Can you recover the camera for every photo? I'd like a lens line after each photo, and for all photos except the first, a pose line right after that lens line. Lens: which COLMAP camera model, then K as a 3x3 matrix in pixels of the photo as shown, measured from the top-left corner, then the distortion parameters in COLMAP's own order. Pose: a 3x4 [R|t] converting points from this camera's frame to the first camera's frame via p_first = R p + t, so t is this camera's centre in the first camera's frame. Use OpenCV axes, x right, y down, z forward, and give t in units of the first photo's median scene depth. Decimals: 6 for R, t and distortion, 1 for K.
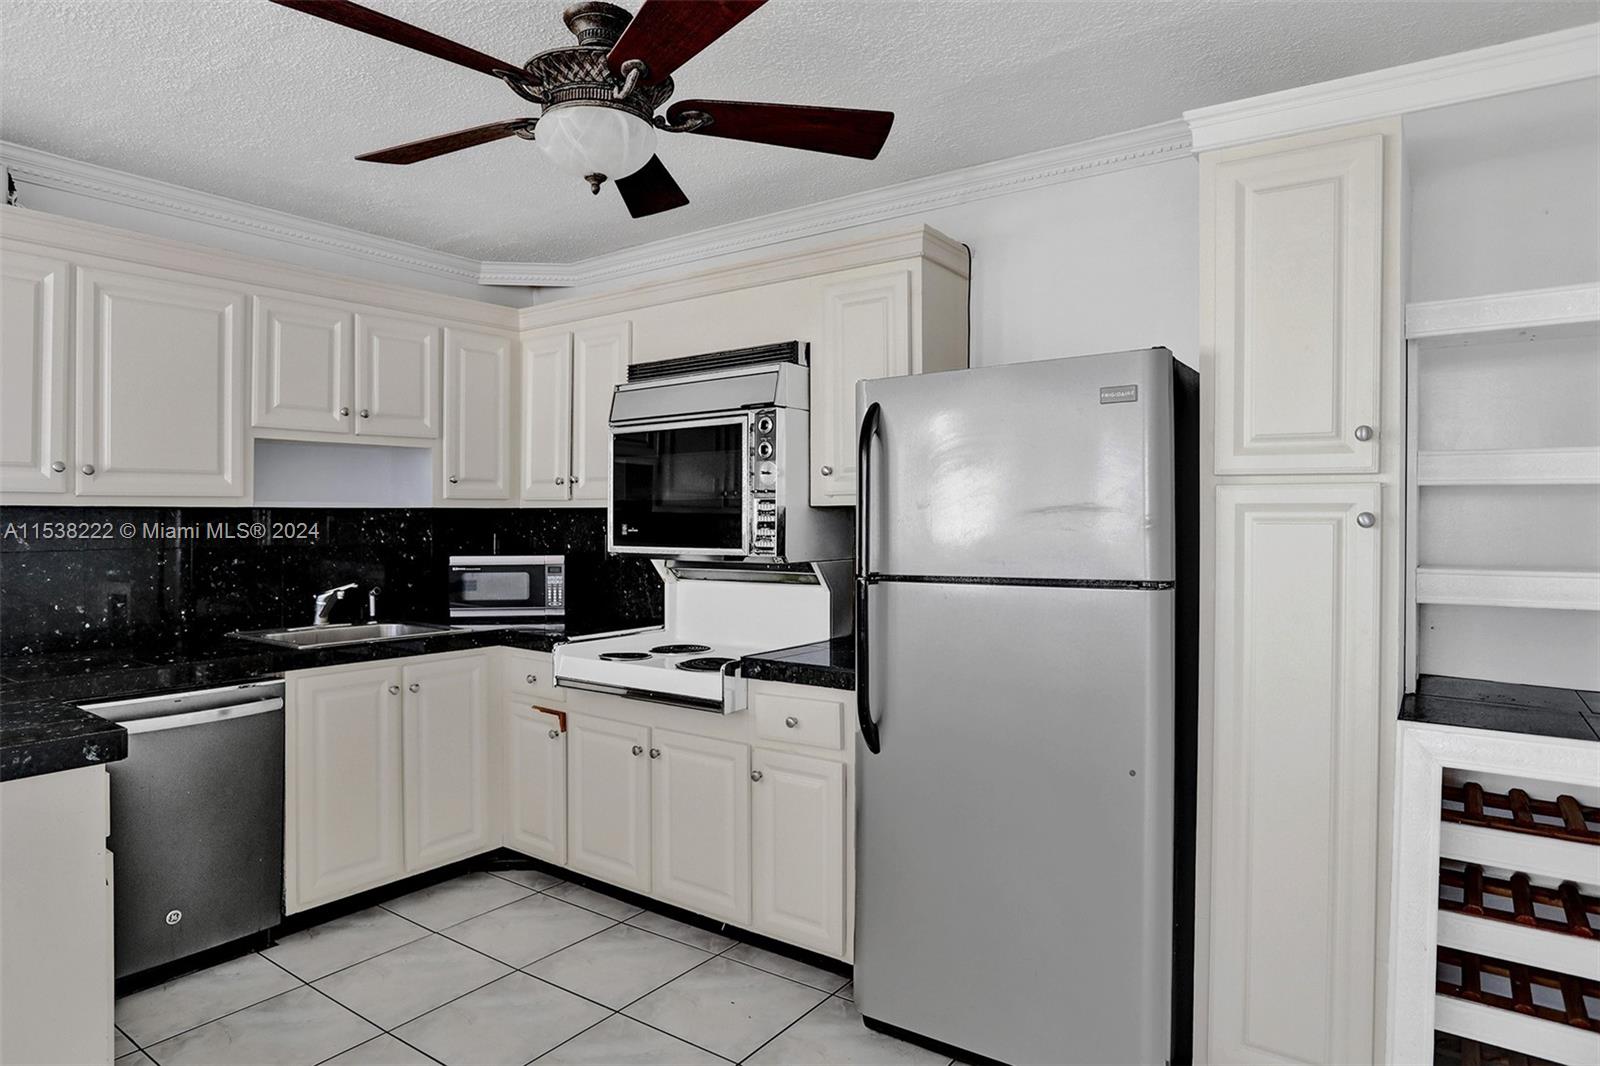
lens RADIAL K [[930.8, 0, 777.7], [0, 930.8, 504.2], [0, 0, 1]] dist [-0.060308, 0.035216]
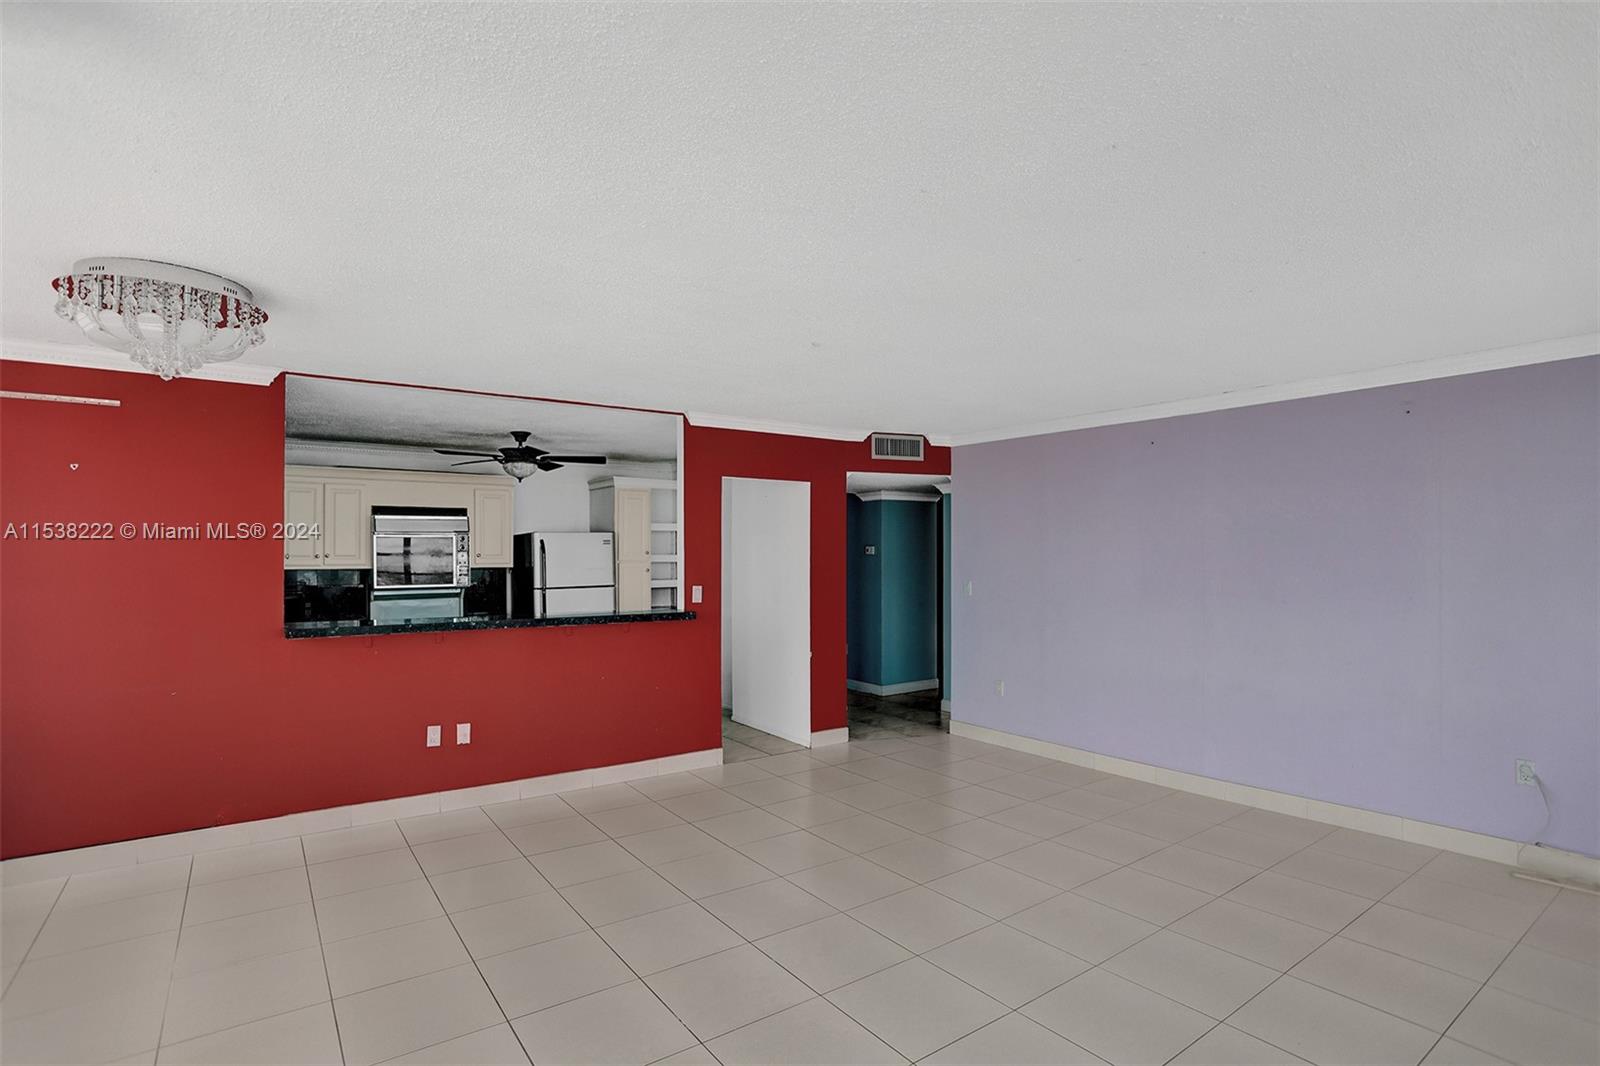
lens RADIAL K [[776.0, 0, 802.9], [0, 776.0, 527.8], [0, 0, 1]] dist [-0.069664, 0.027571]
pose [[0.306812, 0.031645, 0.951244, -1.688579], [-0.006367, 0.999493, -0.031196, -0.047671], [-0.951749, 0.003515, 0.306858, -0.594680]]
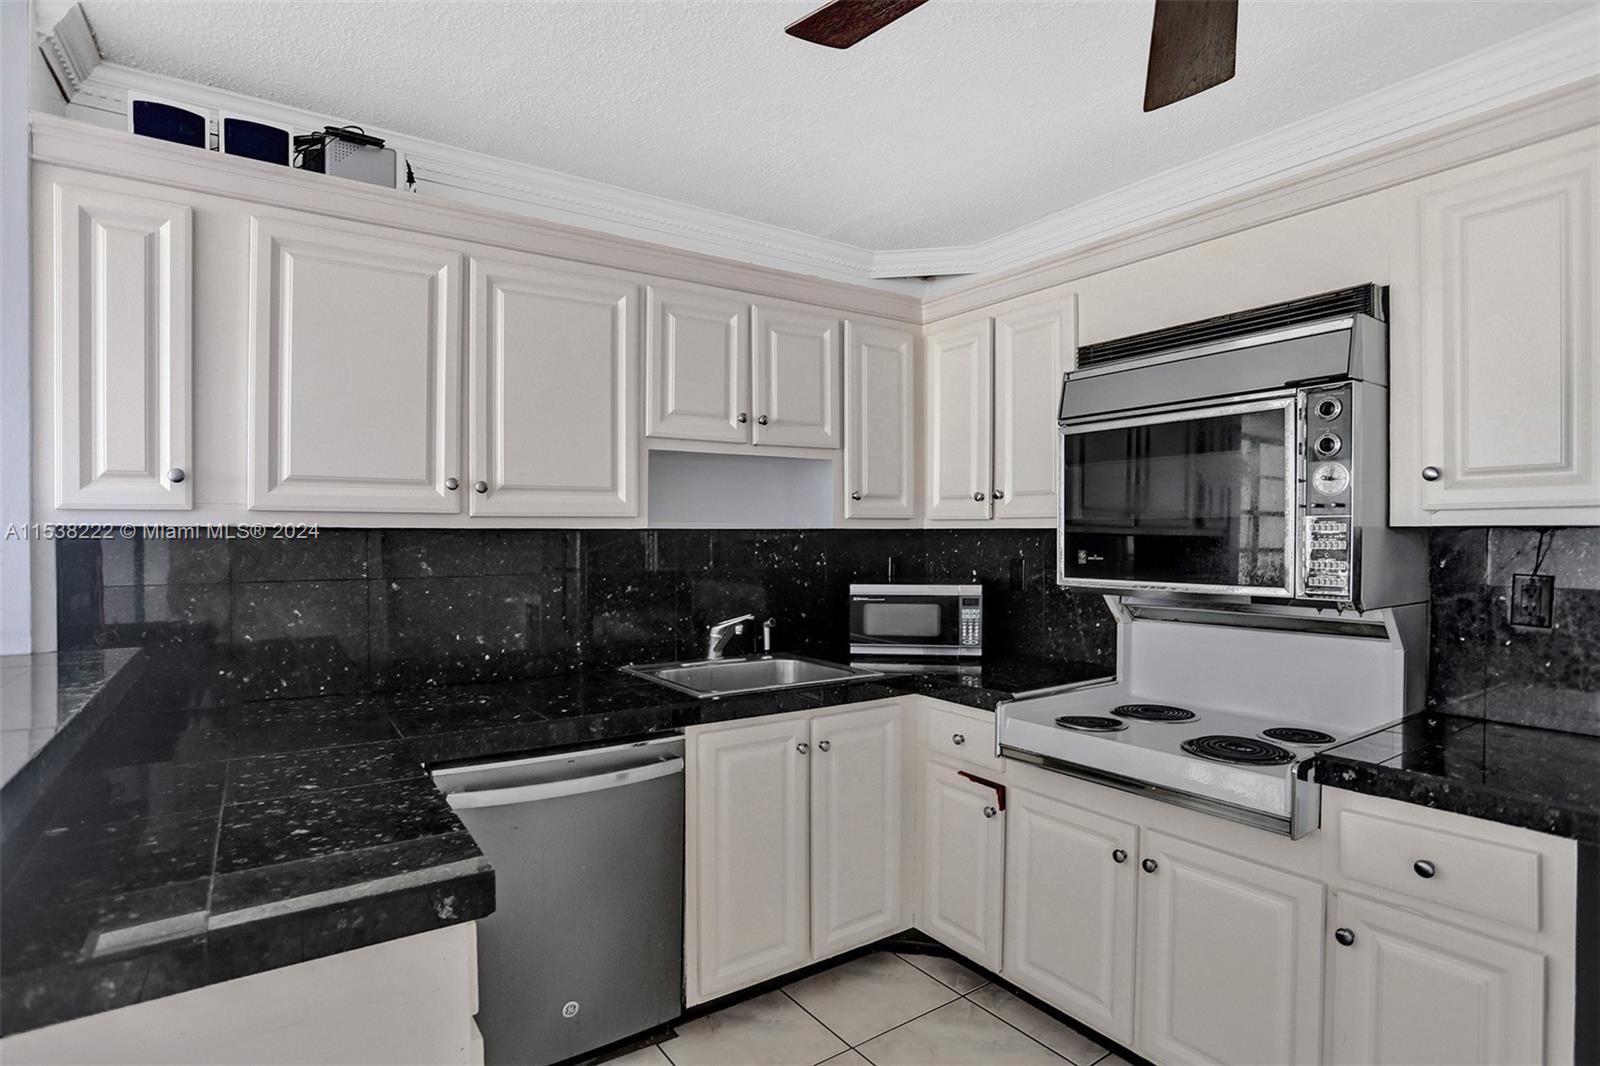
lens RADIAL K [[822.4, 0, 800.0], [0, 822.4, 533.0], [0, 0, 1]] dist [-0.077822, 0.053250]
pose [[0.949085, 0.000471, -0.315019, -0.175930], [0.003322, 0.999928, 0.011504, -0.001093], [0.315002, -0.011965, 0.949016, 0.282871]]
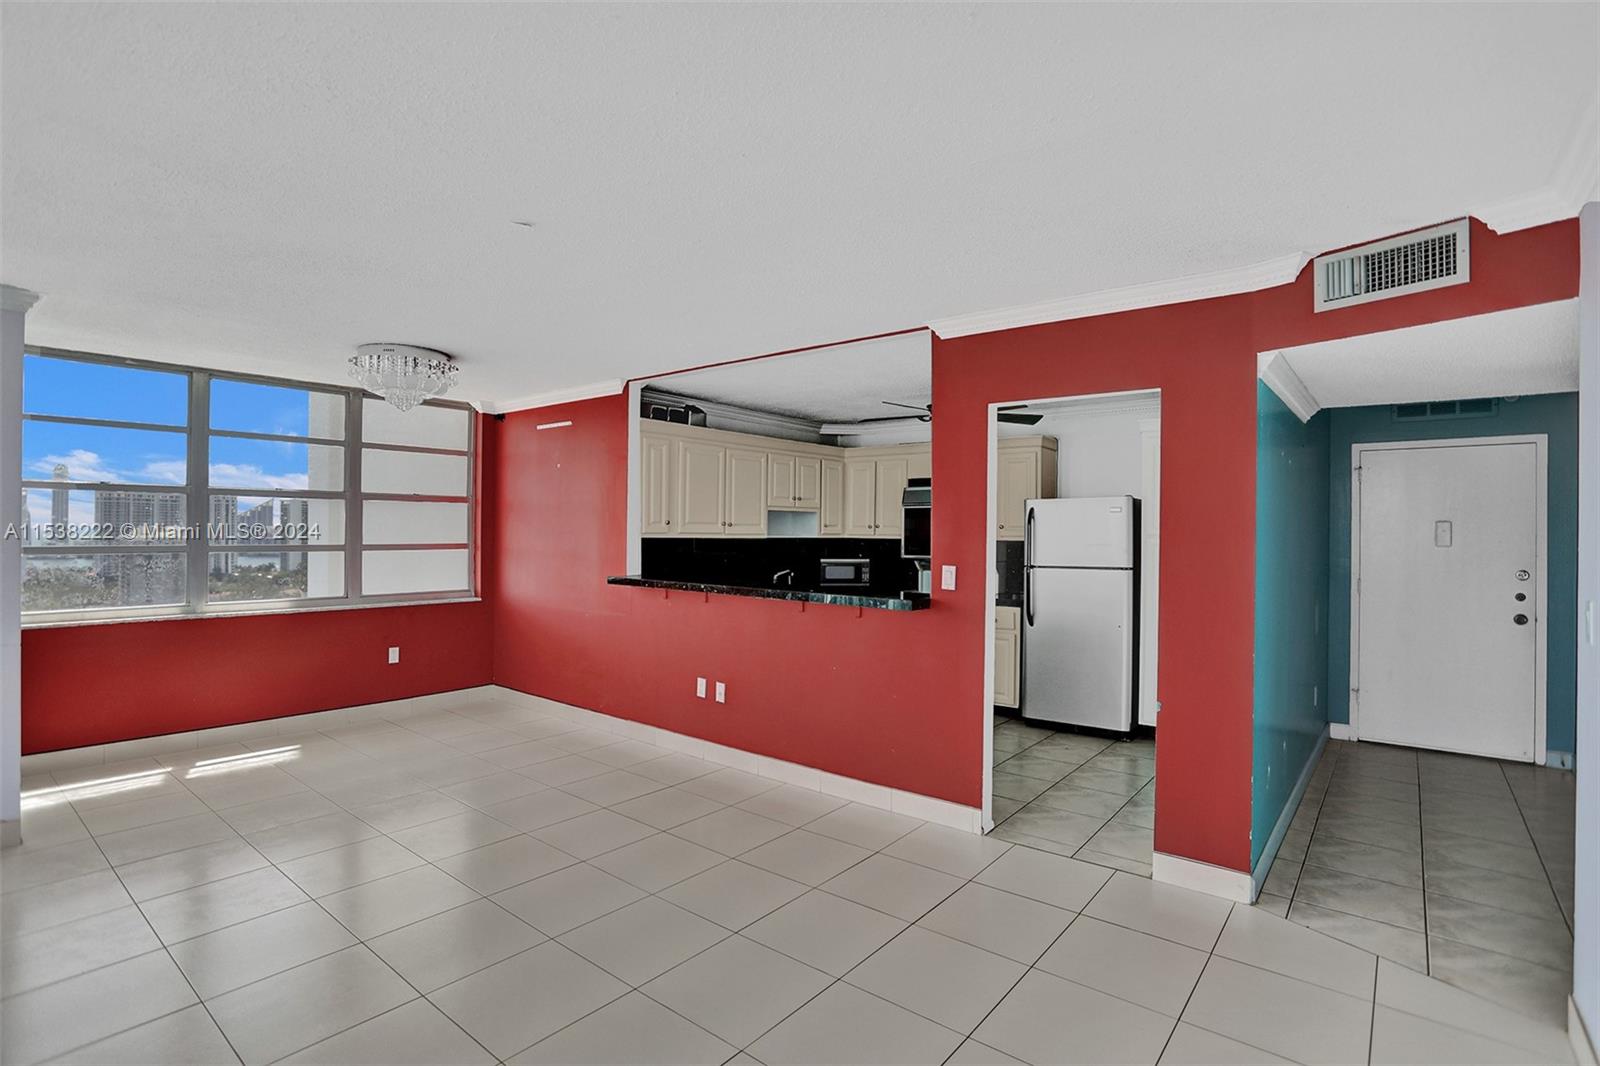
lens RADIAL K [[776.0, 0, 802.9], [0, 776.0, 527.8], [0, 0, 1]] dist [-0.069664, 0.027571]
pose [[0.999310, 0.010128, -0.035723, -0.374732], [-0.009887, 0.999927, 0.006903, -0.037714], [0.035790, -0.006545, 0.999338, -1.031218]]
